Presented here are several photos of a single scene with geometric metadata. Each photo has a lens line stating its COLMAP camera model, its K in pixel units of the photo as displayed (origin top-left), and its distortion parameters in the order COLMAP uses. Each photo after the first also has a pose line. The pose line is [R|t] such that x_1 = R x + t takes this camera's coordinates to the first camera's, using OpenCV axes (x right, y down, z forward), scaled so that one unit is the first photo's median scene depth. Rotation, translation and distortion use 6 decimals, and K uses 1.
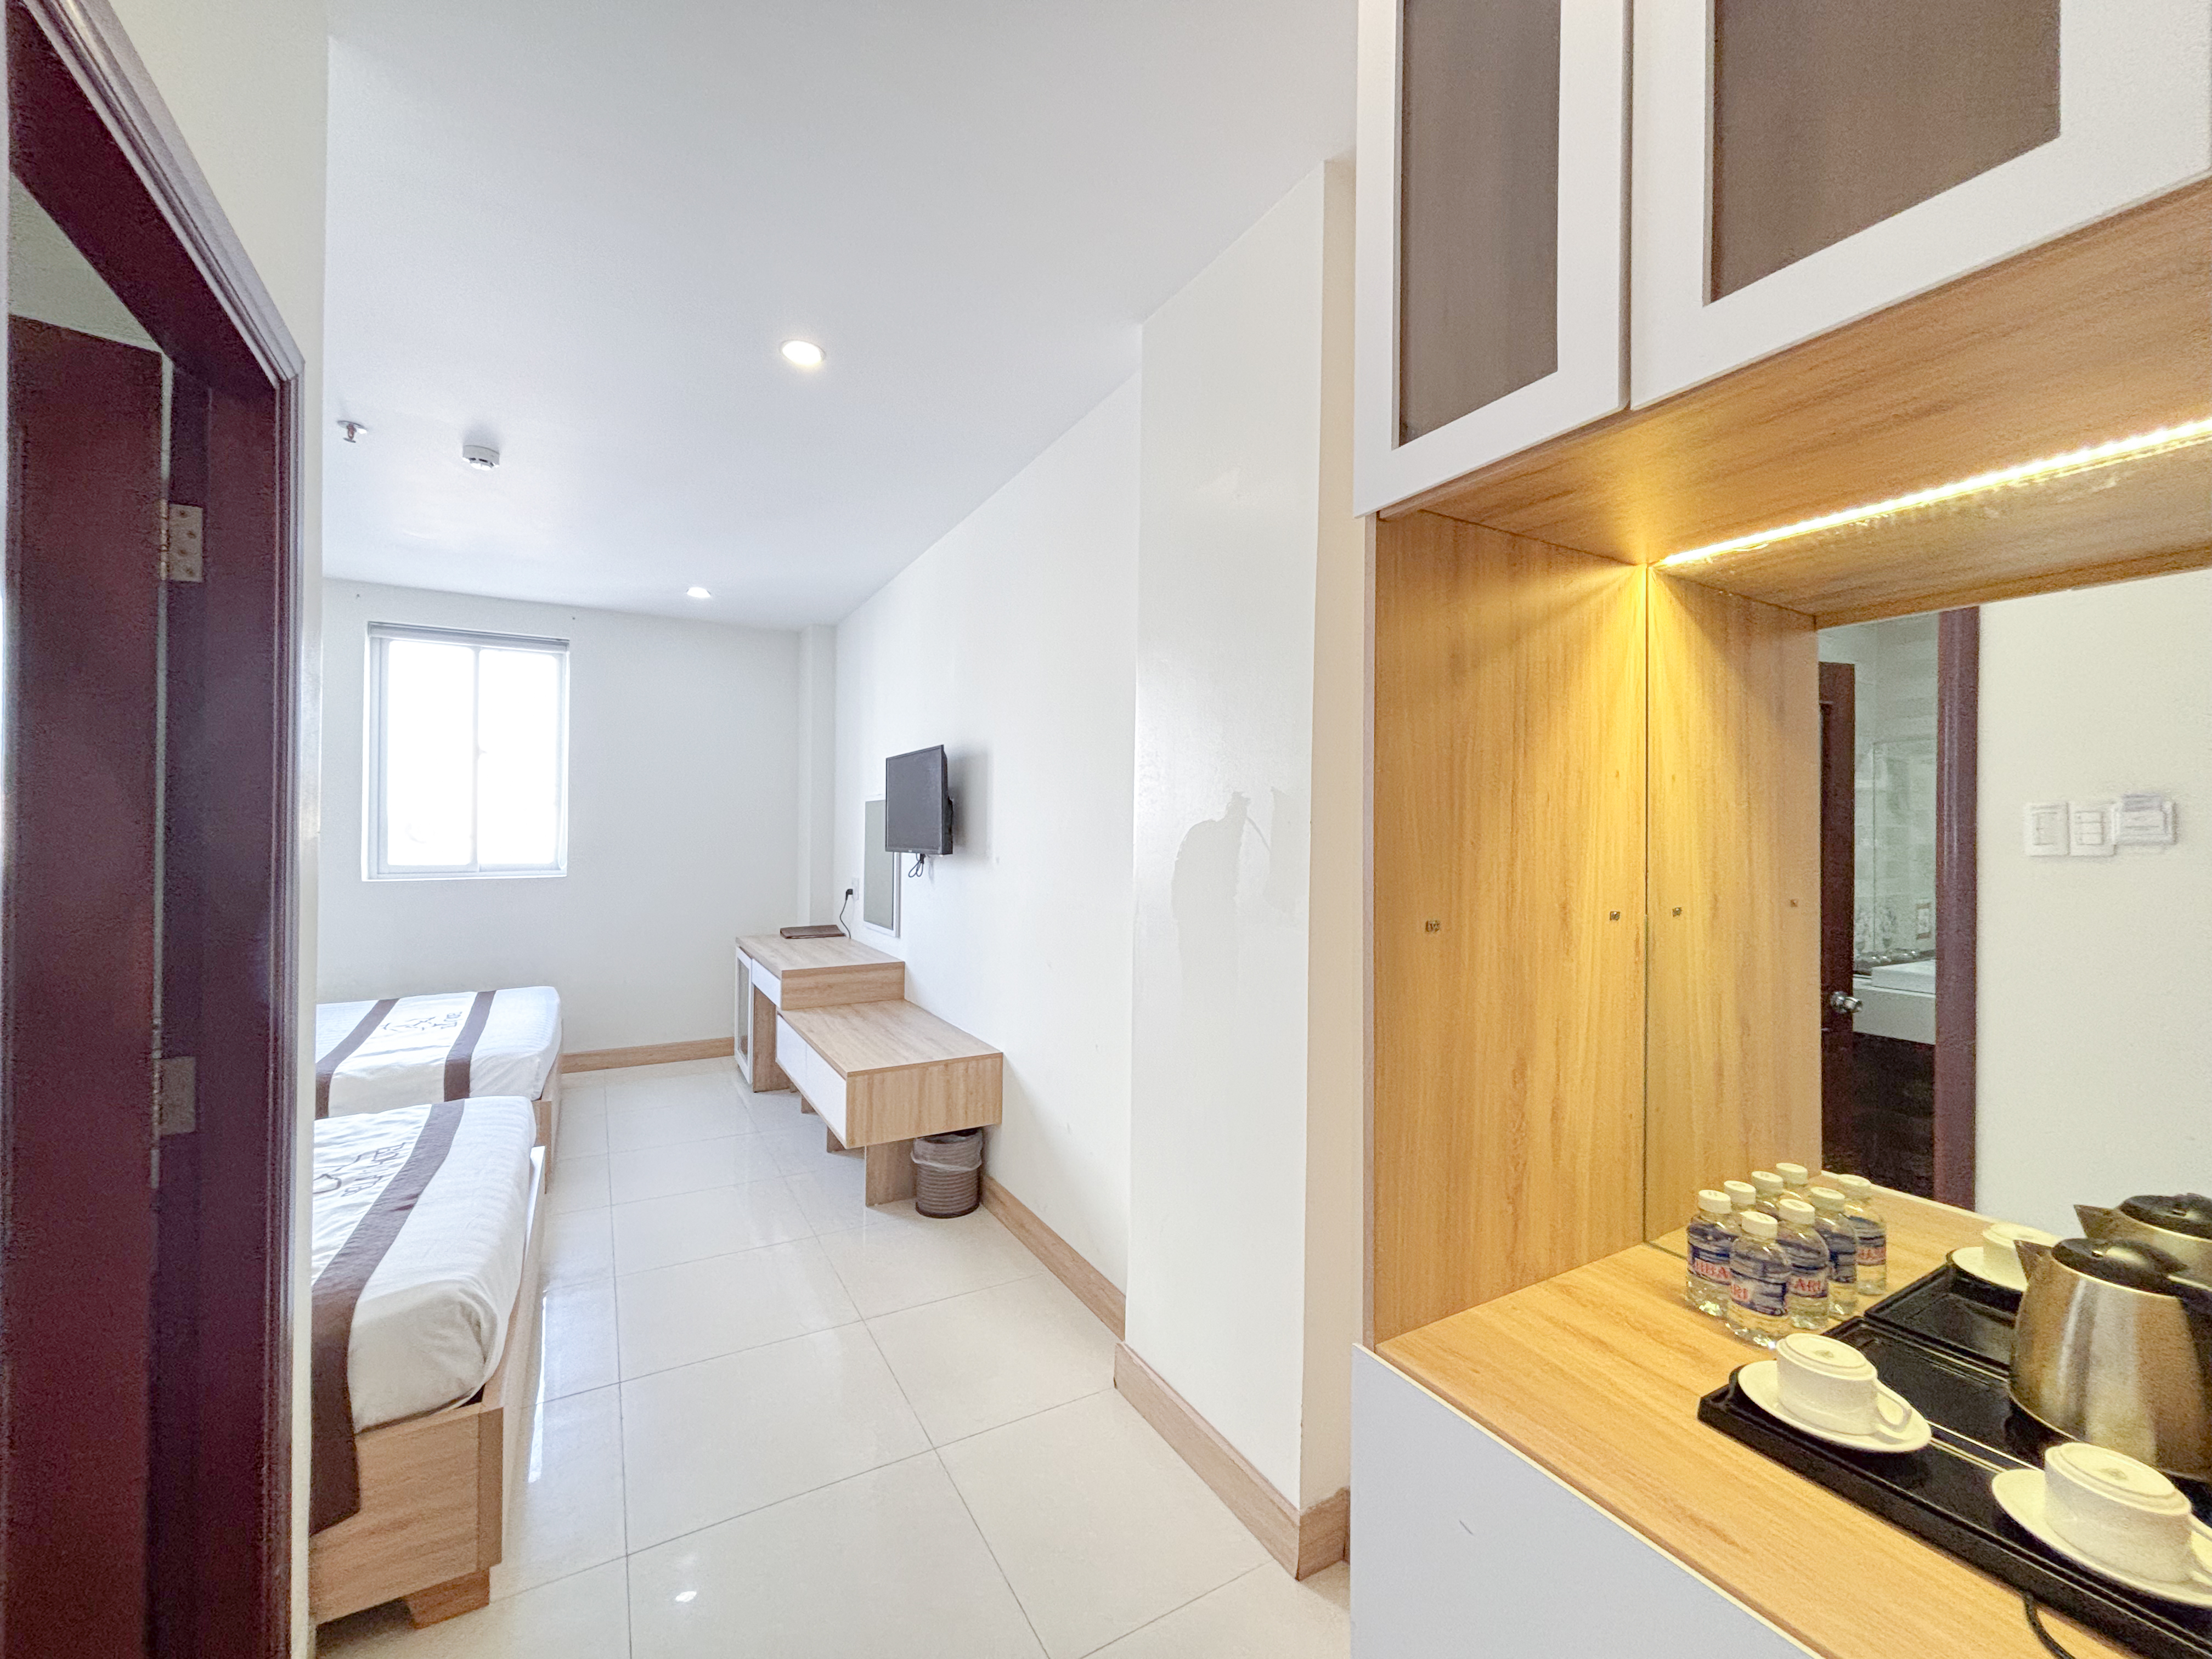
lens RADIAL K [[886.7, 0, 1099.6], [0, 886.7, 833.7], [0, 0, 1]] dist [0.001136, -0.000305]
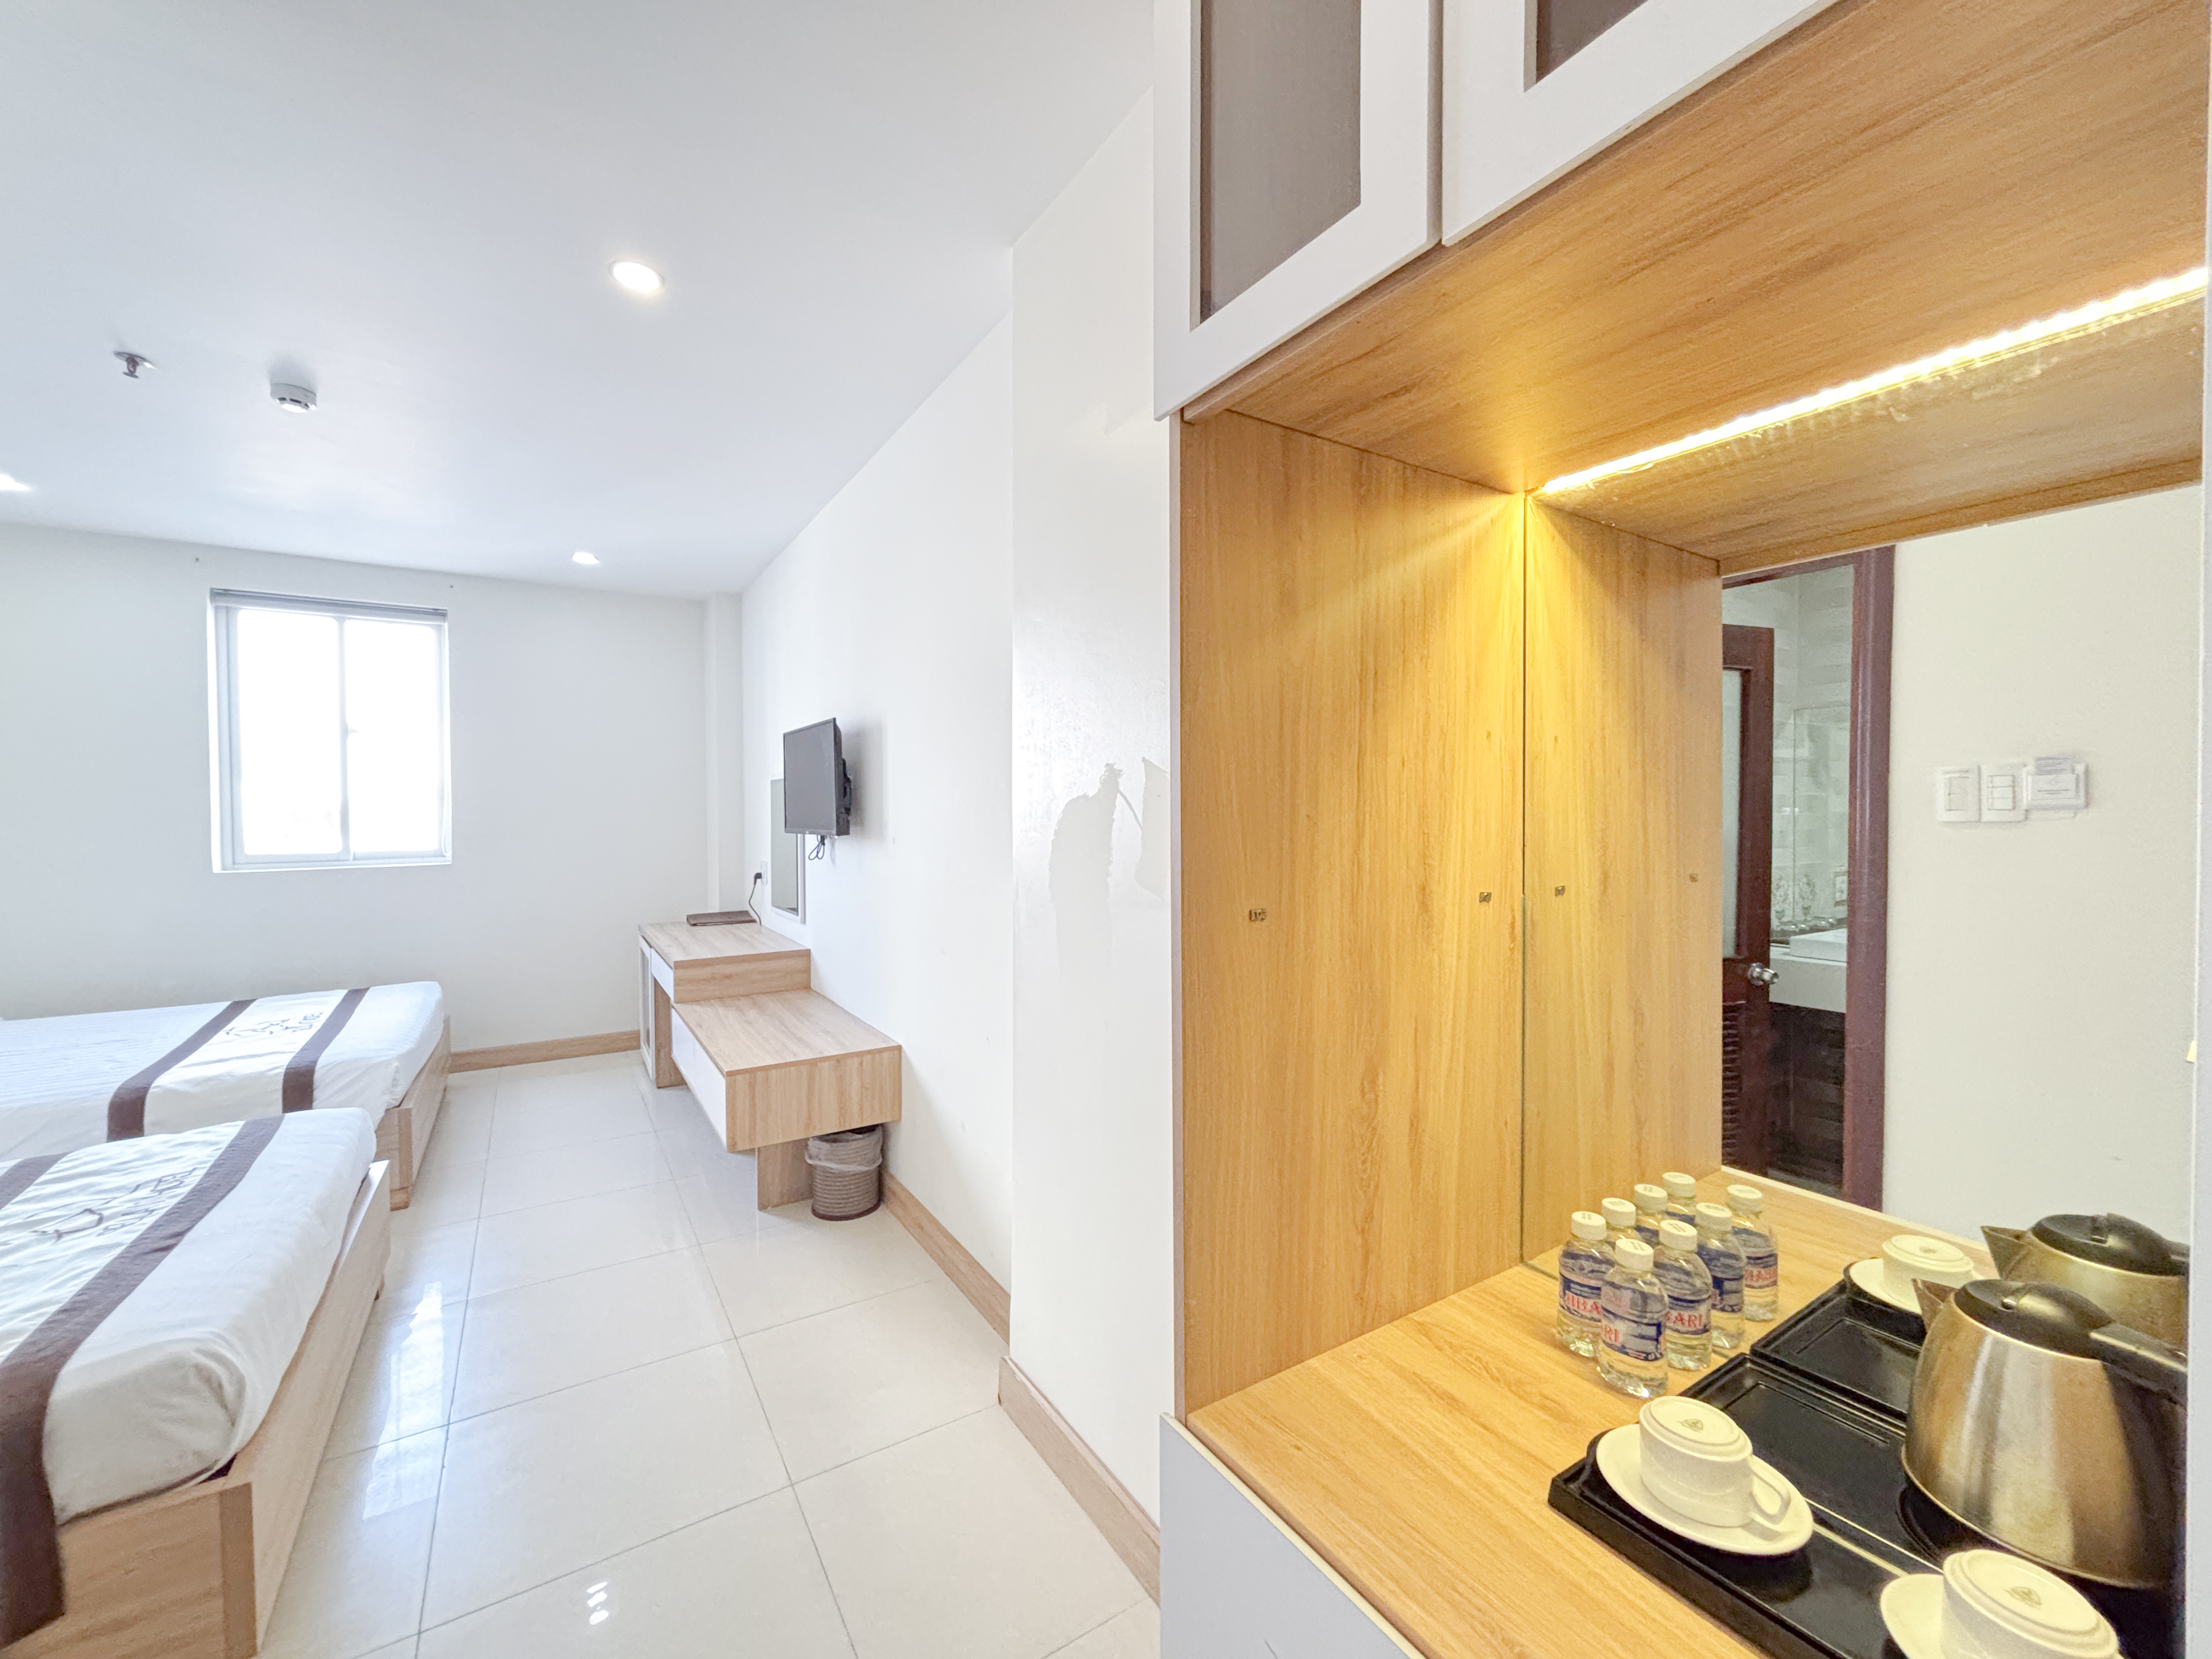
lens RADIAL K [[886.7, 0, 1098.7], [0, 886.7, 834.3], [0, 0, 1]] dist [0.001136, -0.000305]
pose [[0.998773, -0.013134, 0.047744, 0.103457], [0.011913, 0.999597, 0.025766, 0.002369], [-0.048063, -0.025166, 0.998527, 0.095564]]
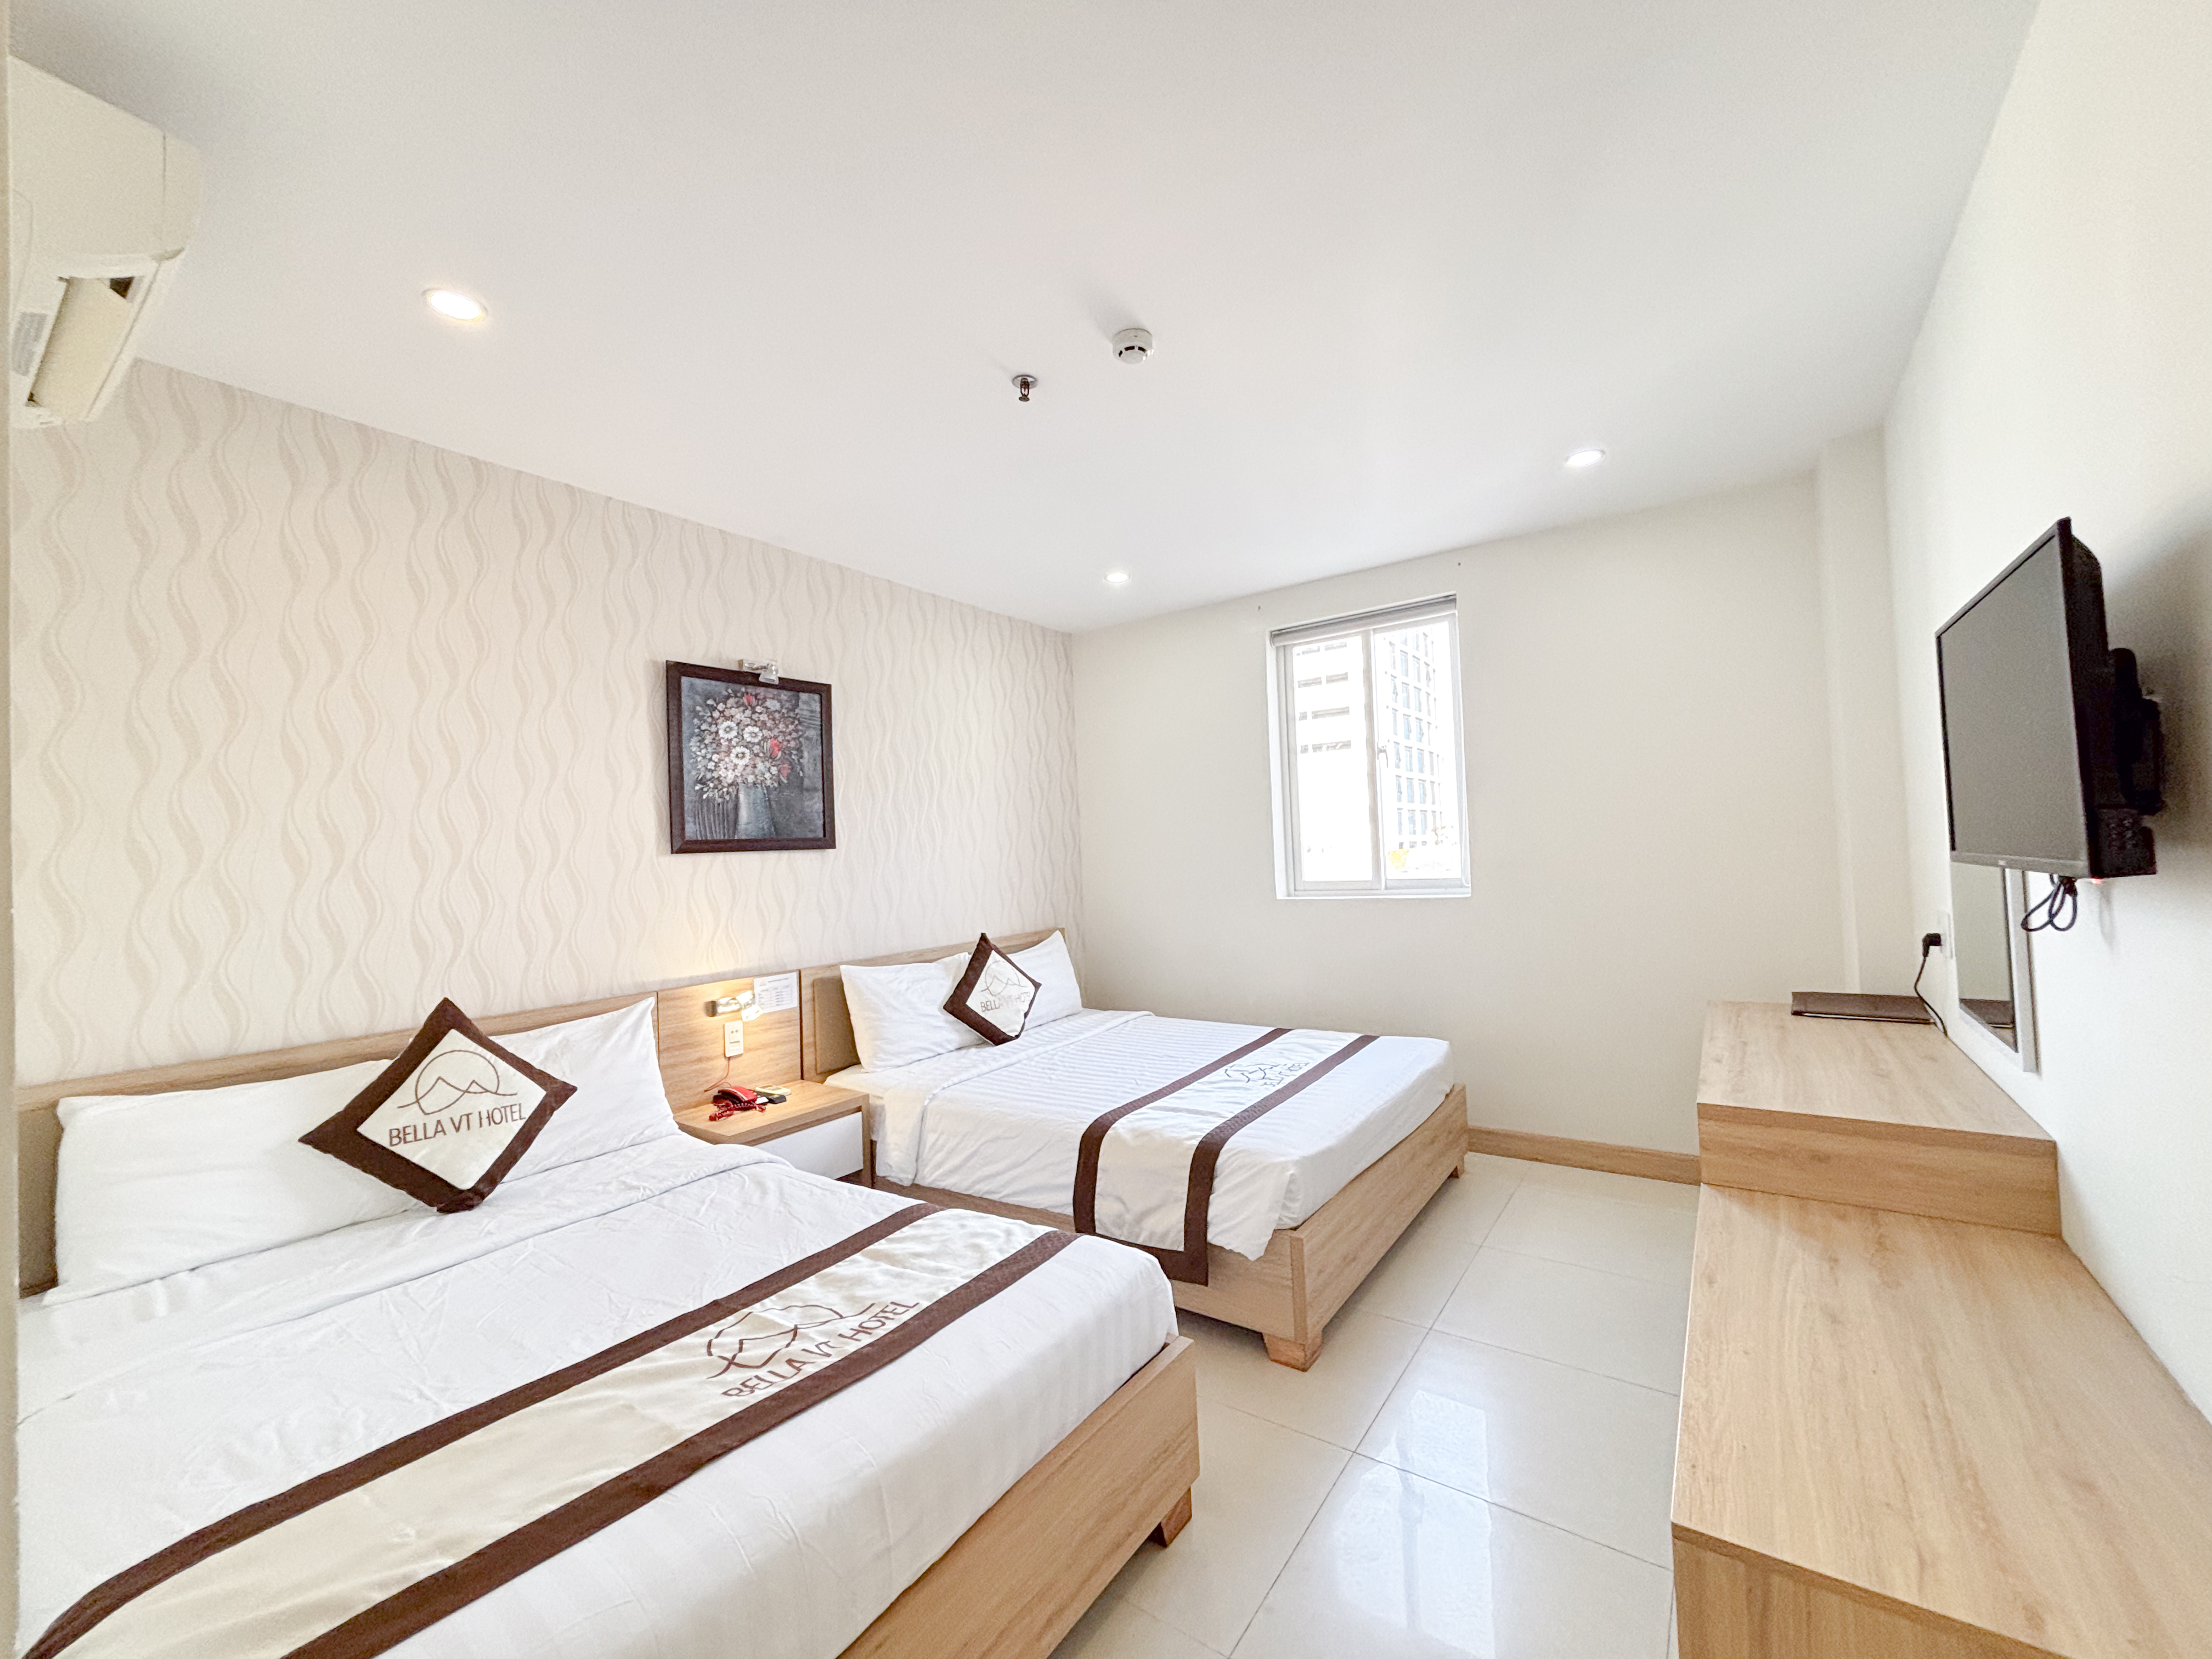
lens RADIAL K [[886.7, 0, 1111.3], [0, 886.7, 822.7], [0, 0, 1]] dist [0.001136, -0.000305]
pose [[0.425645, -0.055092, -0.903212, -0.084186], [0.042222, 0.998267, -0.040992, 0.006798], [0.903905, -0.020687, 0.427233, 1.065646]]
